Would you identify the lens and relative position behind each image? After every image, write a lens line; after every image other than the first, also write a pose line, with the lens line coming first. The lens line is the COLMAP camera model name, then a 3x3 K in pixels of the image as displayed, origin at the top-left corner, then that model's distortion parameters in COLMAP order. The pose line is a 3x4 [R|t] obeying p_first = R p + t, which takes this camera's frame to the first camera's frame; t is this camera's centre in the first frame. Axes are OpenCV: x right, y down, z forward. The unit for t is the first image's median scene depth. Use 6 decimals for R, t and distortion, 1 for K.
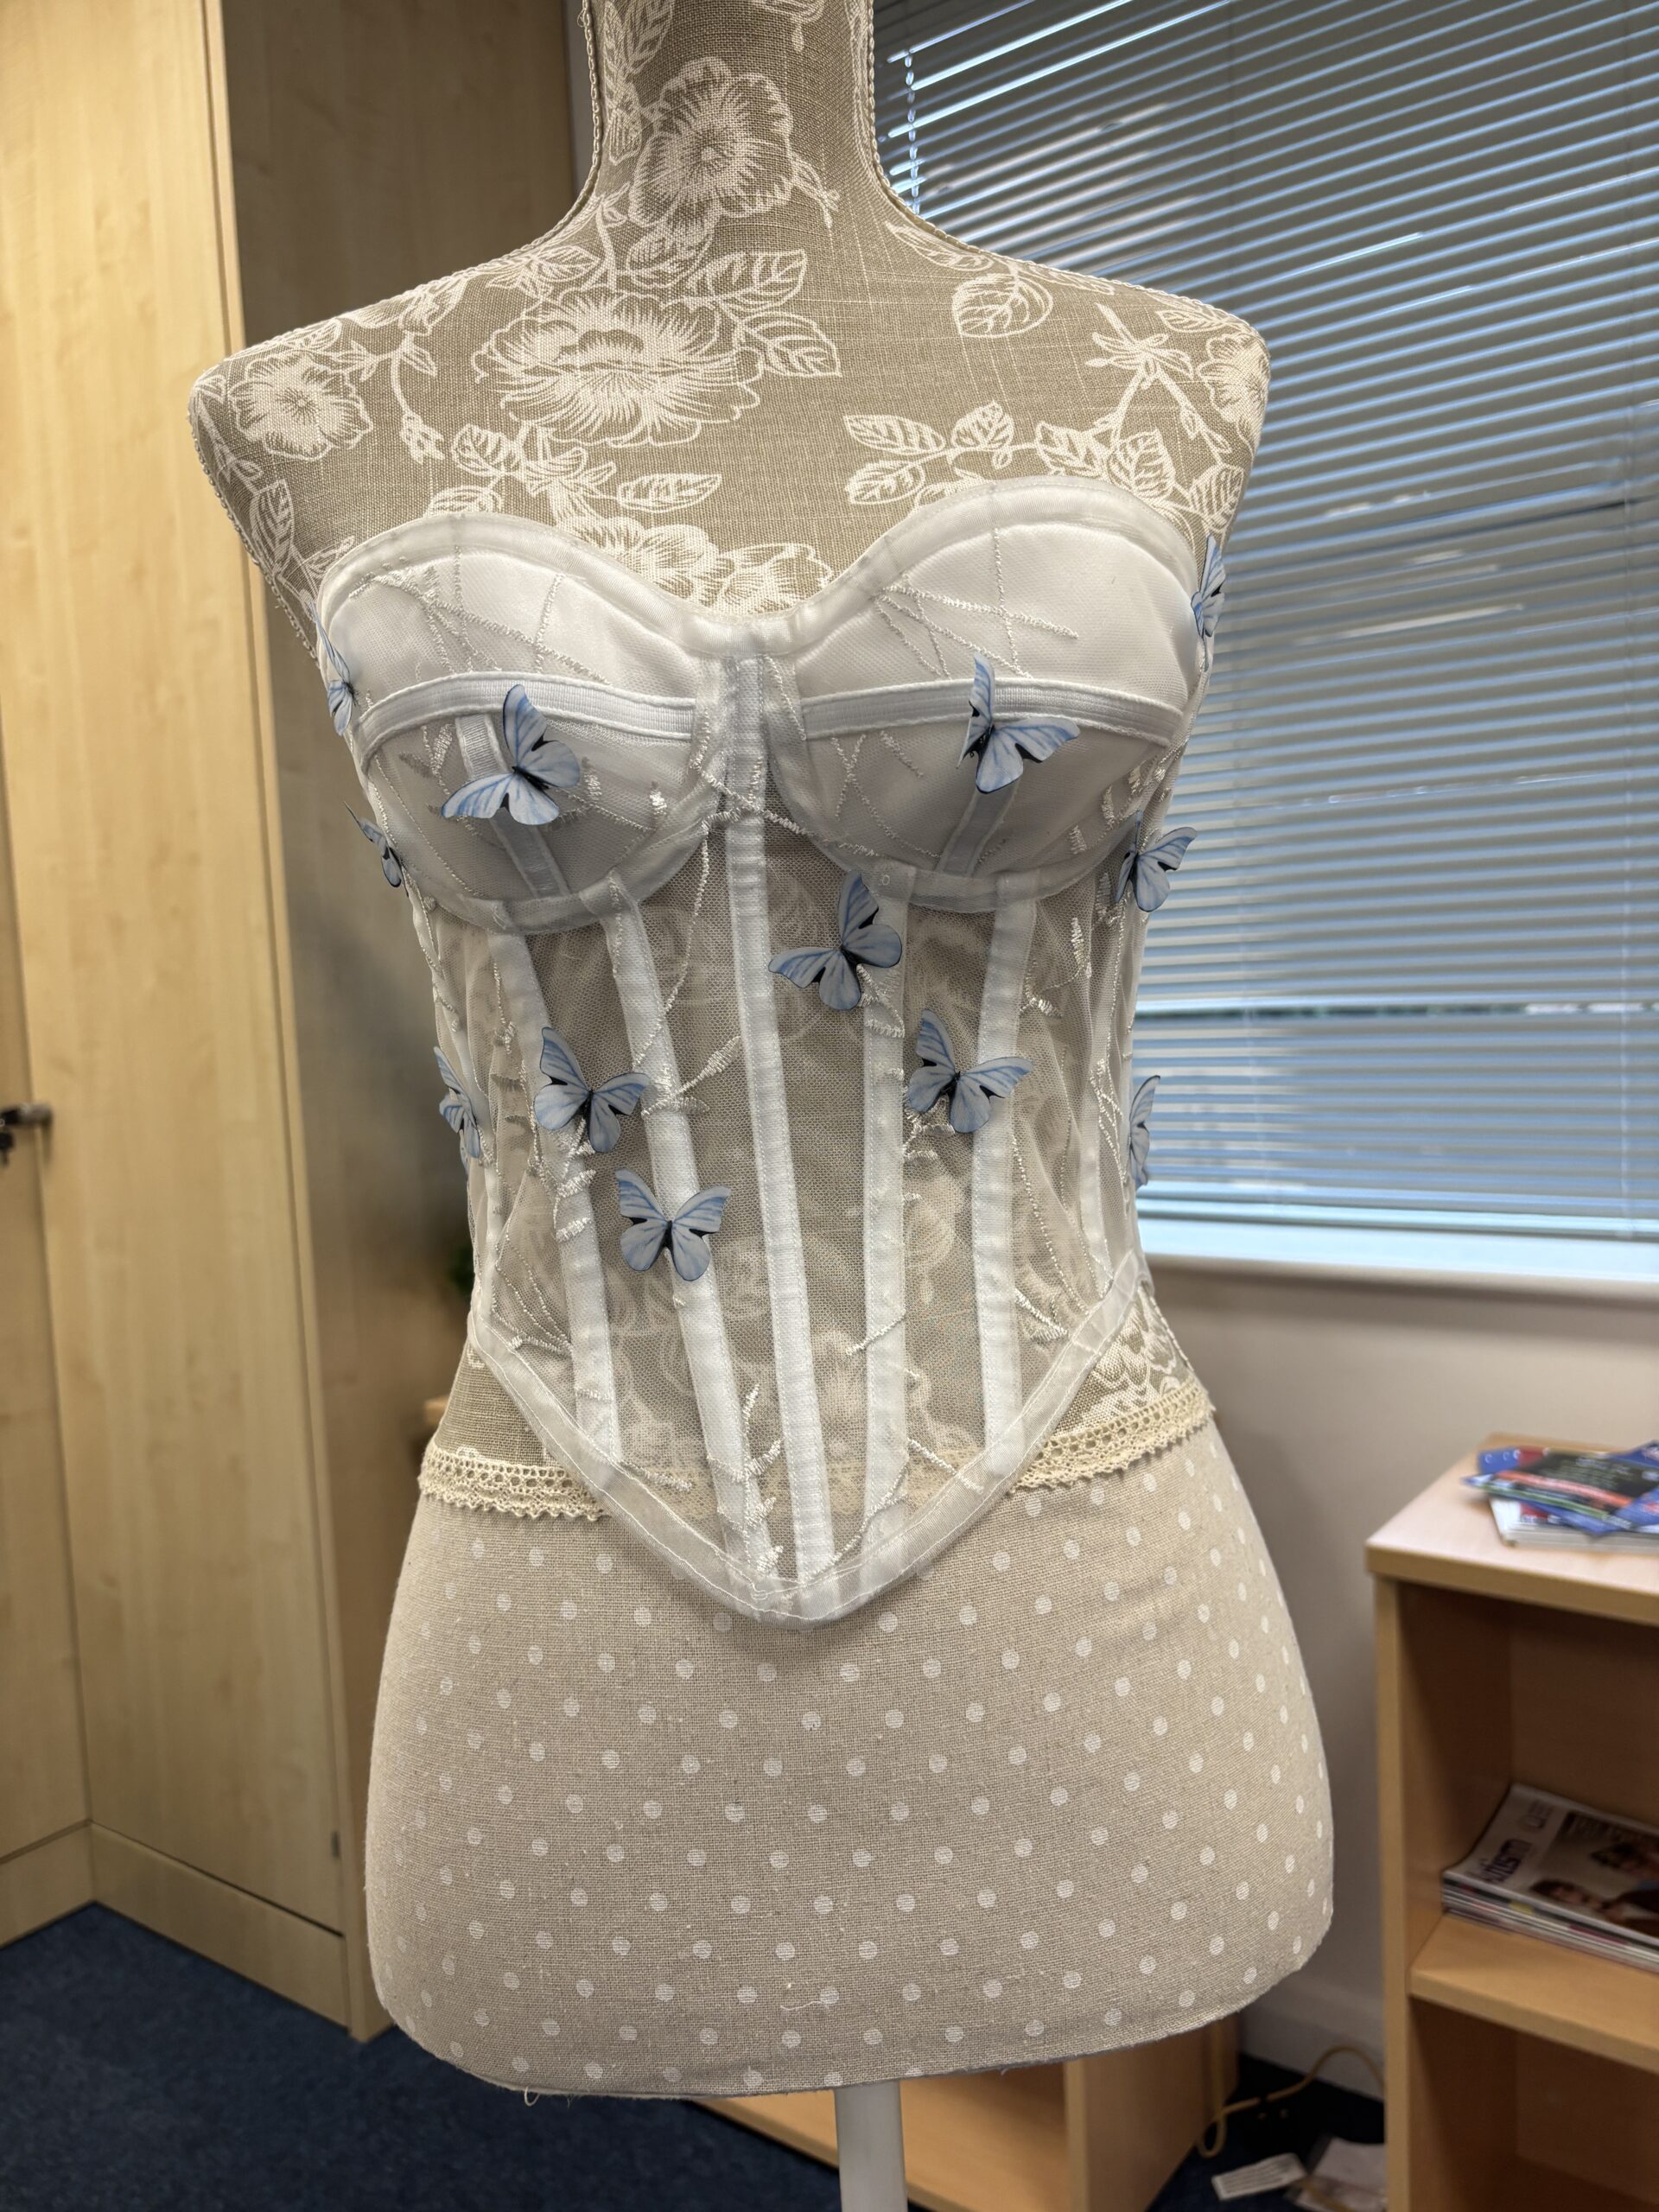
lens RADIAL K [[1690.6, 0, 836.2], [0, 1690.6, 1106.9], [0, 0, 1]] dist [-0.031142, 0.115341]
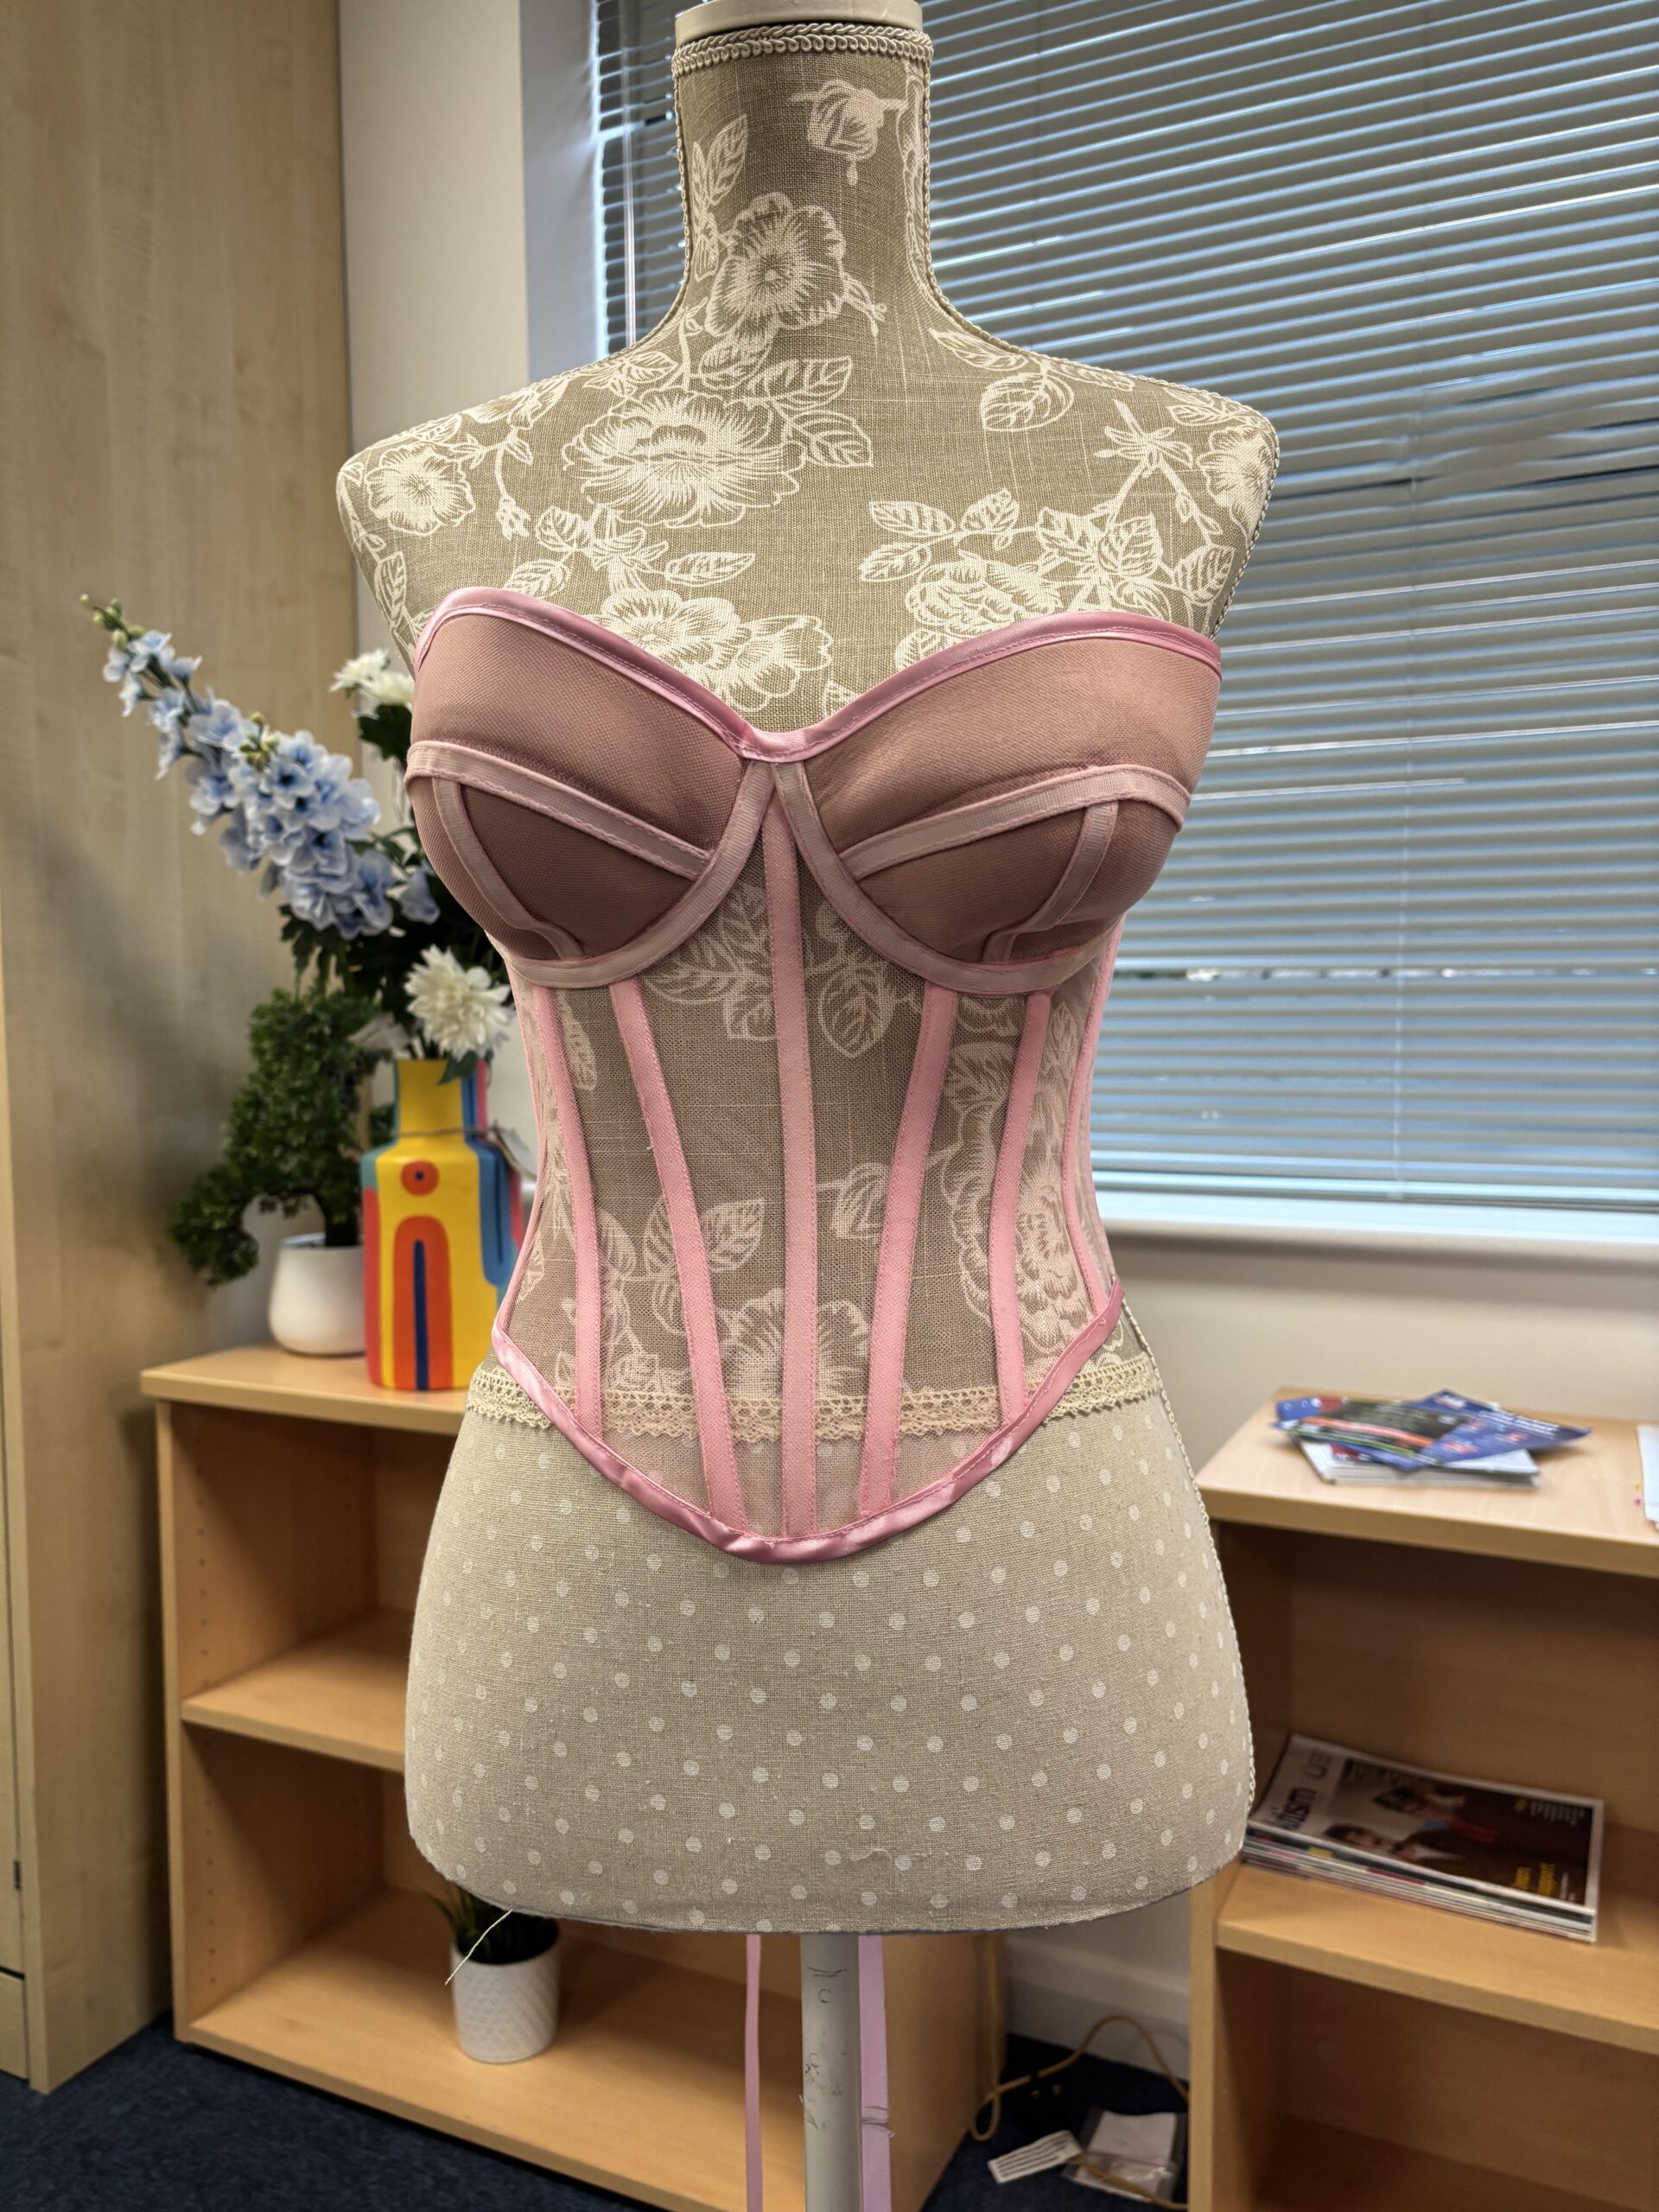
lens RADIAL K [[1676.3, 0, 829.5], [0, 1676.3, 1106.0], [0, 0, 1]] dist [0.052885, -0.123015]
pose [[0.991148, 0.052136, -0.122099, 0.137528], [-0.053303, 0.998558, -0.006313, 0.011880], [0.121593, 0.012766, 0.992498, -0.139834]]
